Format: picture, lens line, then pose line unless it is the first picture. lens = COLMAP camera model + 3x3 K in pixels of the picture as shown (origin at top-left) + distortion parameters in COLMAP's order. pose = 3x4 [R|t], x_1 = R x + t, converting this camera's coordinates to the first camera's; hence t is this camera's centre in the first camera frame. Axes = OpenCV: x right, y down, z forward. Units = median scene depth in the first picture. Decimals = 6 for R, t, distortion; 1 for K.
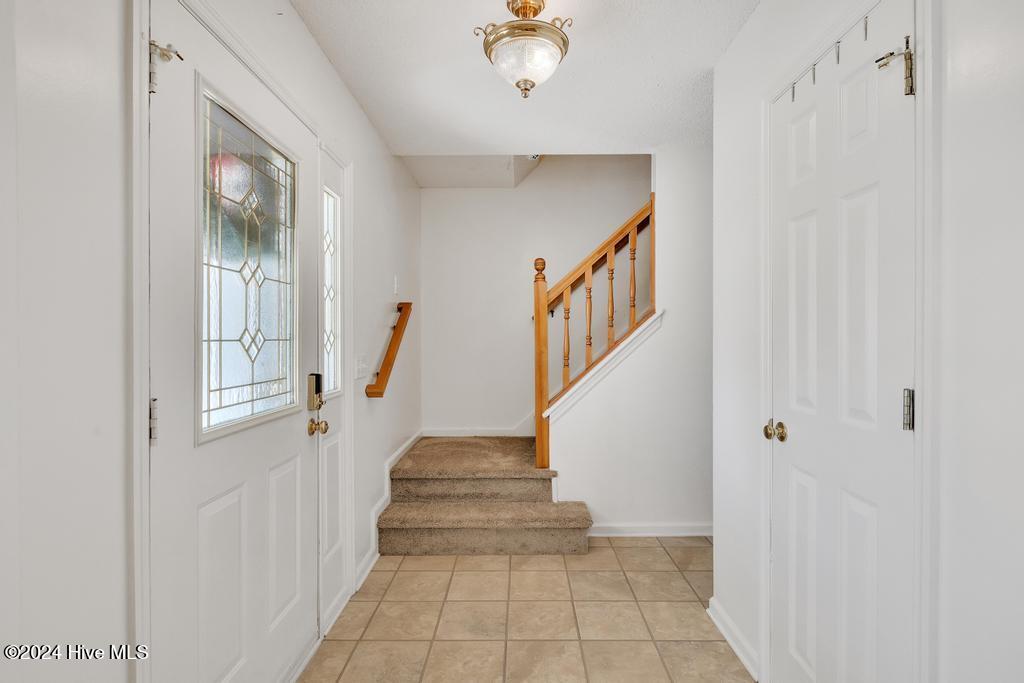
lens RADIAL K [[493.6, 0, 516.3], [0, 493.6, 338.0], [0, 0, 1]] dist [-0.003391, 0.000545]
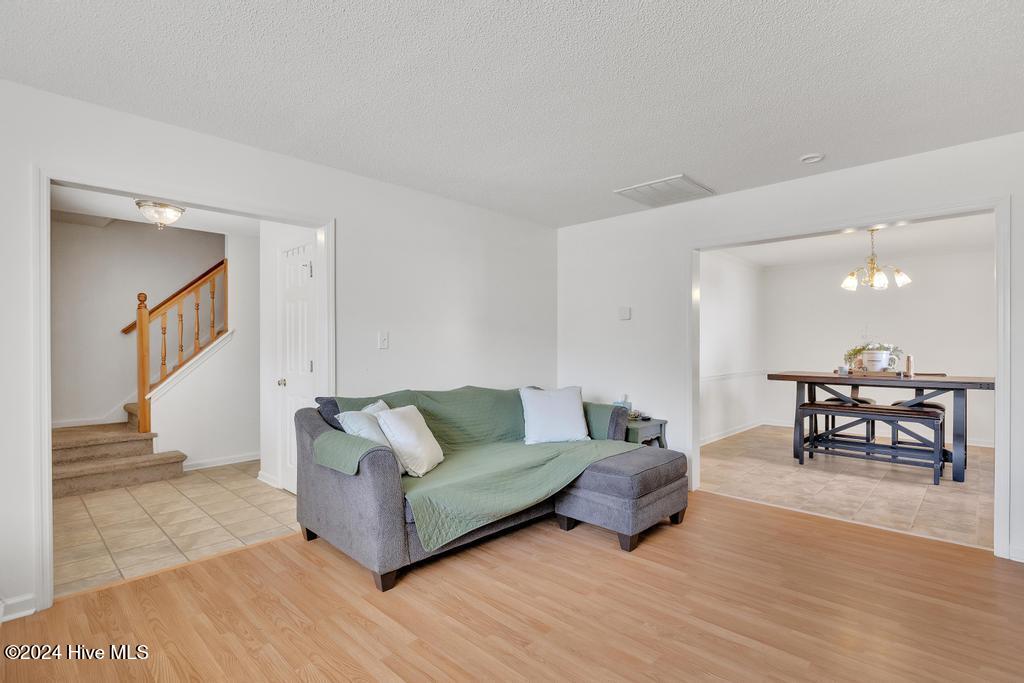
lens RADIAL K [[493.6, 0, 518.2], [0, 493.6, 342.3], [0, 0, 1]] dist [-0.003391, 0.000545]
pose [[0.685961, -0.003534, 0.727630, -0.260524], [0.003552, 0.999993, 0.001508, -0.010040], [-0.727630, 0.001550, 0.685968, -0.864765]]
